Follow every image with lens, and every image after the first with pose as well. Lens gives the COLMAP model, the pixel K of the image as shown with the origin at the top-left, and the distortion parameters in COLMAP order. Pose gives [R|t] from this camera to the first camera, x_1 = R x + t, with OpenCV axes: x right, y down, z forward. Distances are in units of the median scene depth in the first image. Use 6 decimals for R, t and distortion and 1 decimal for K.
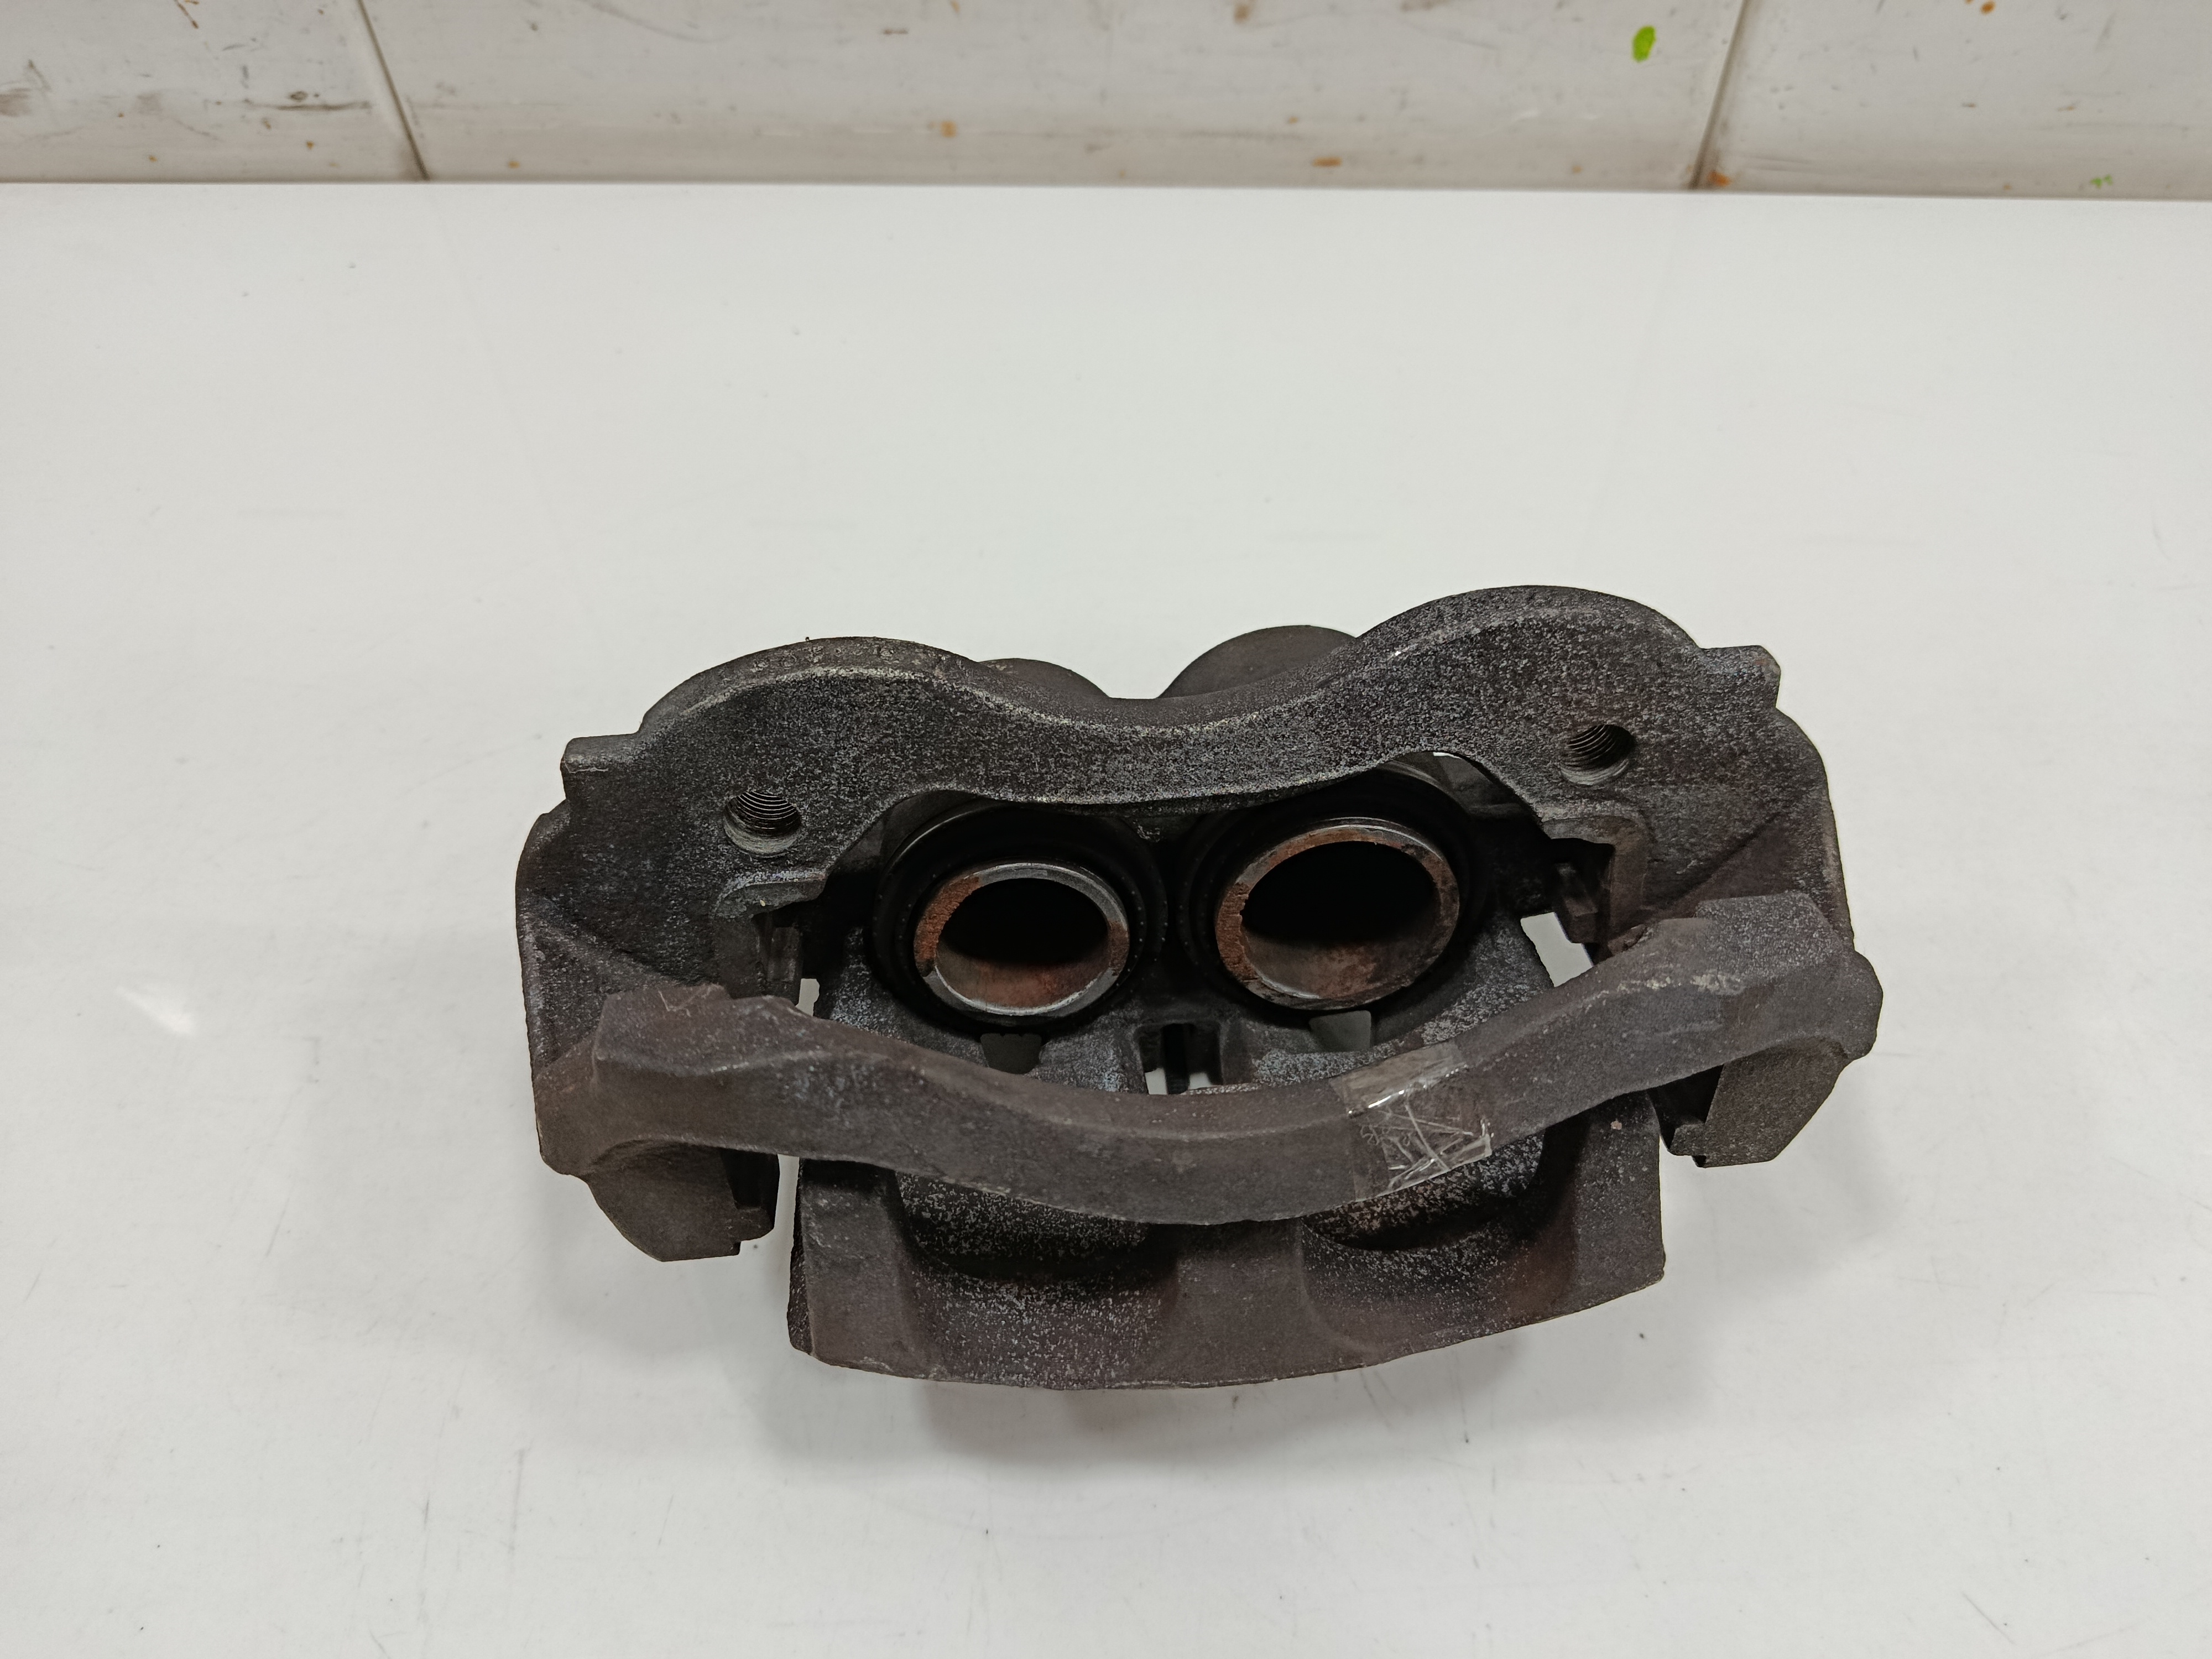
lens RADIAL K [[1648.3, 0, 1106.0], [0, 1648.3, 829.5], [0, 0, 1]] dist [-0.055457, 0.035980]
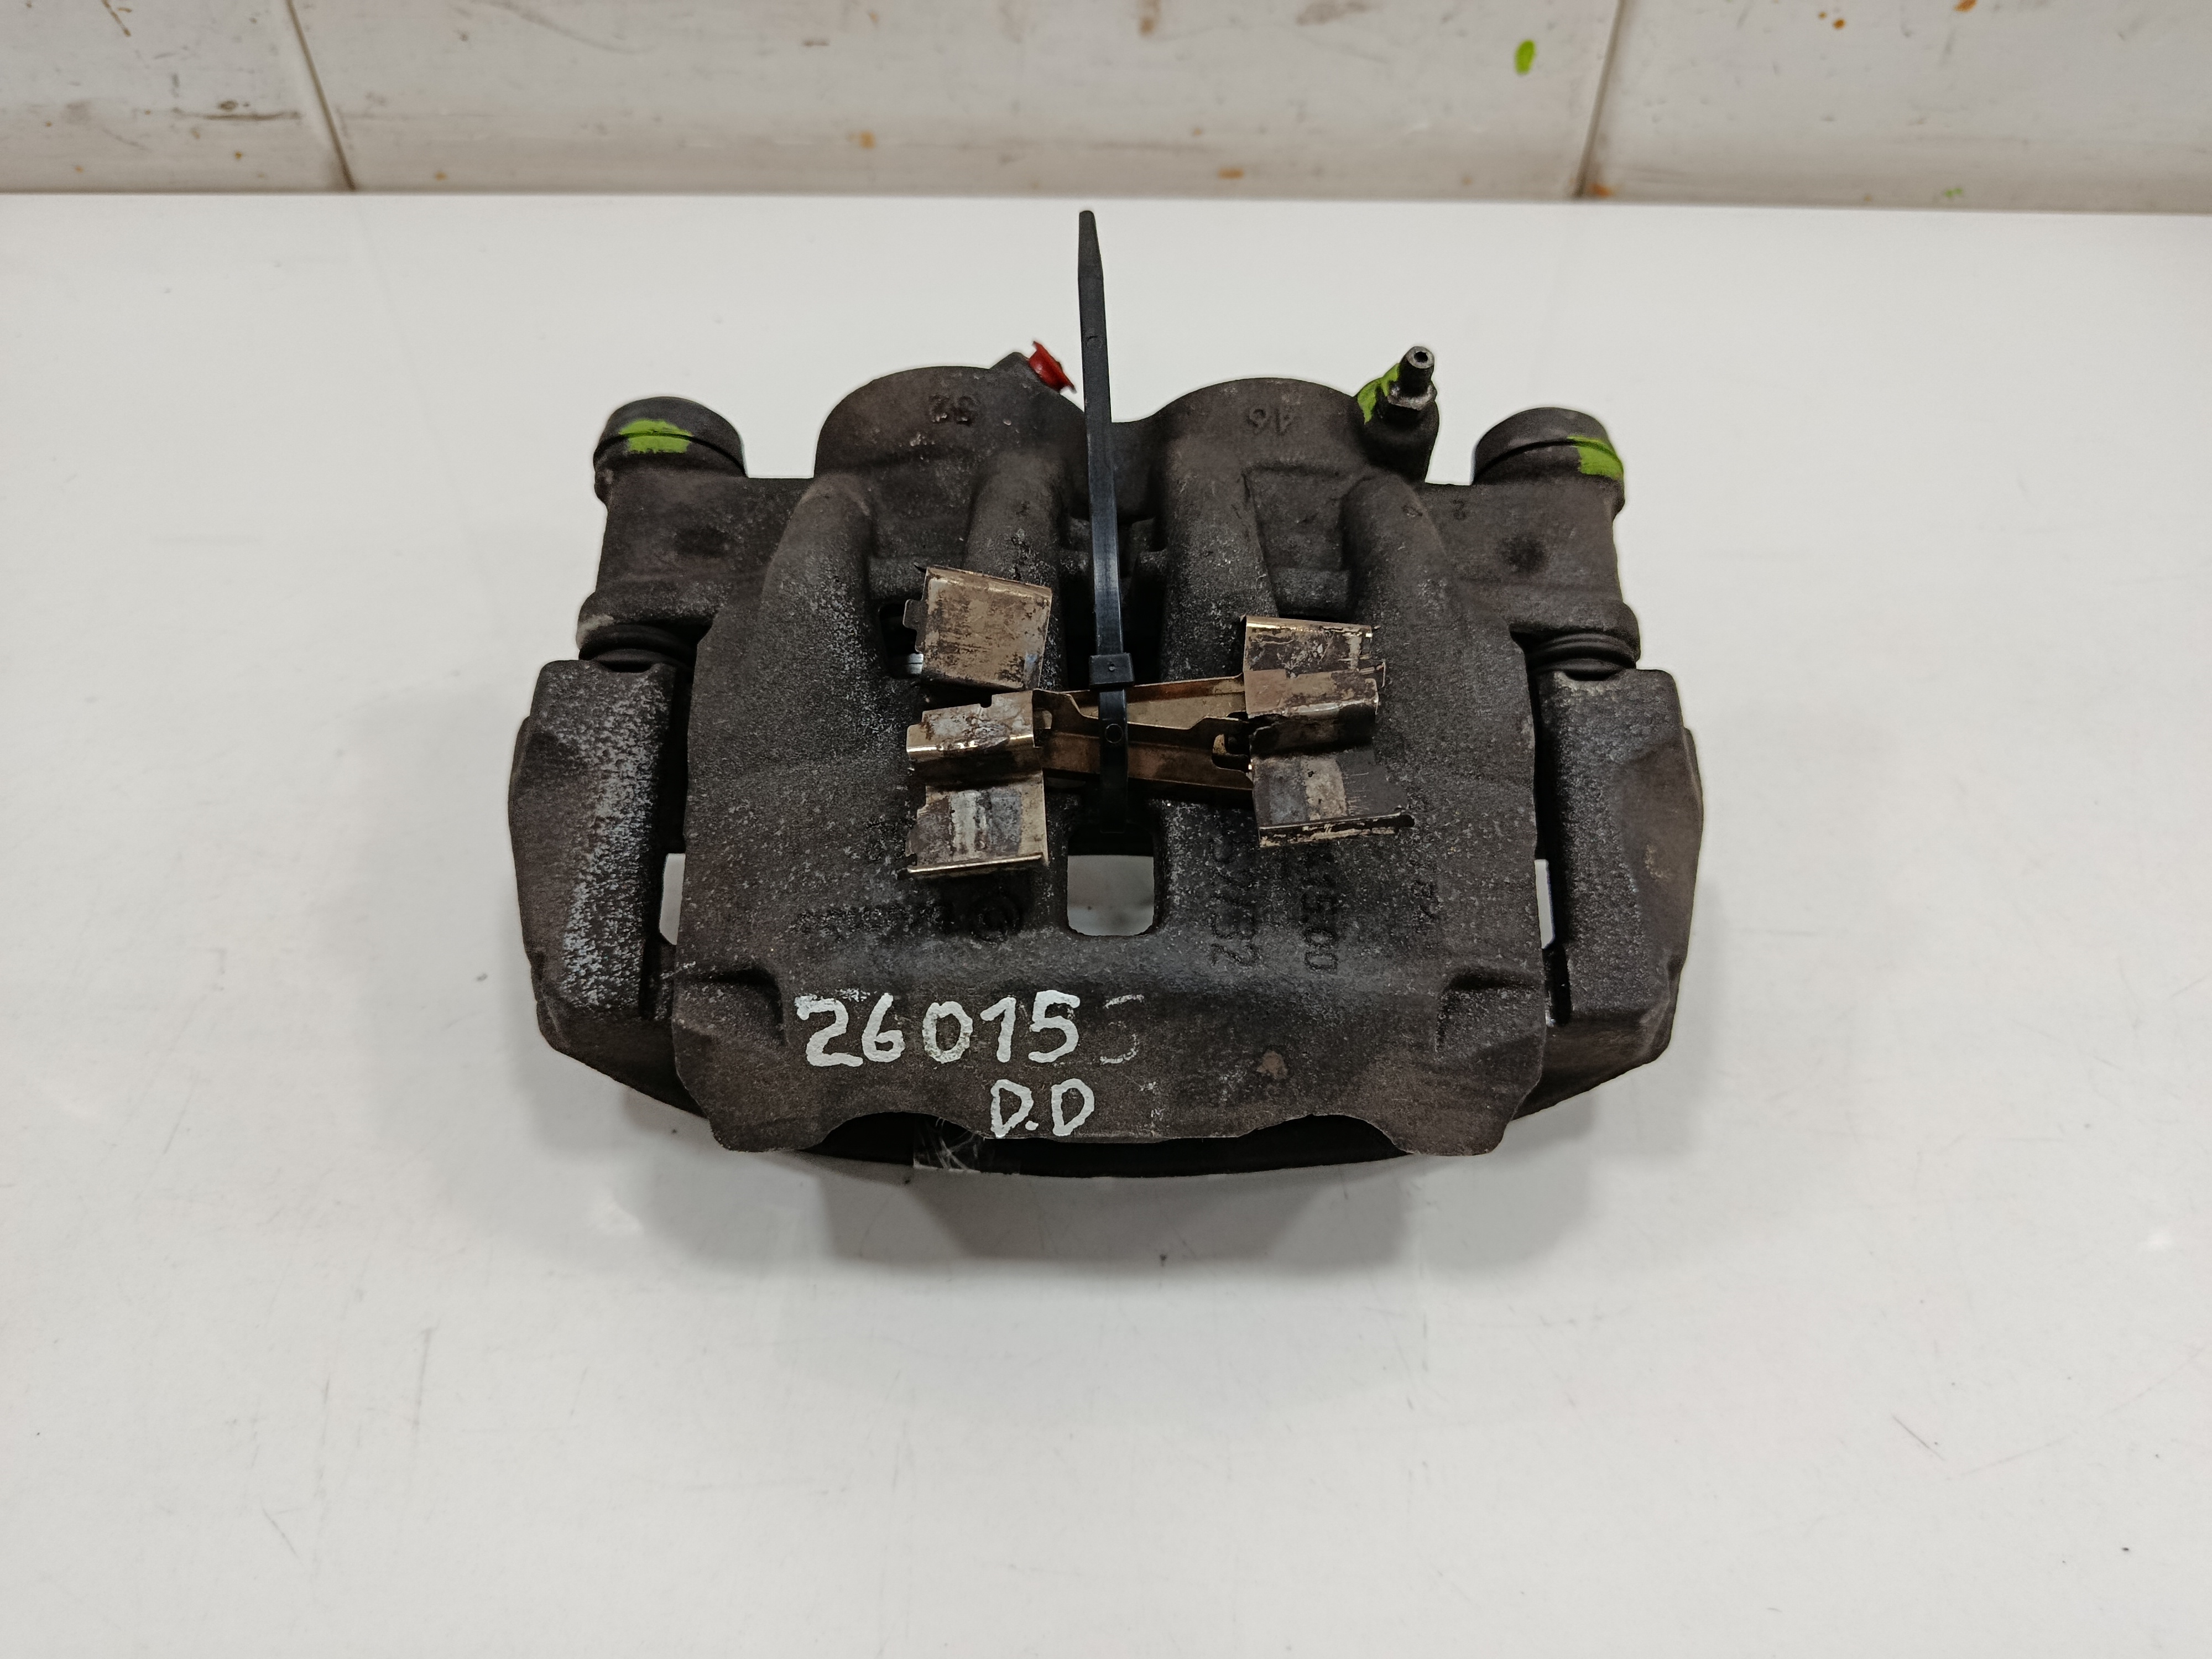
lens RADIAL K [[1648.3, 0, 1106.0], [0, 1648.3, 829.5], [0, 0, 1]] dist [-0.055457, 0.035980]
pose [[0.998758, -0.011798, 0.048401, -0.000310], [0.015884, 0.996262, -0.084909, 0.099992], [-0.047218, 0.085572, 0.995212, -0.003294]]
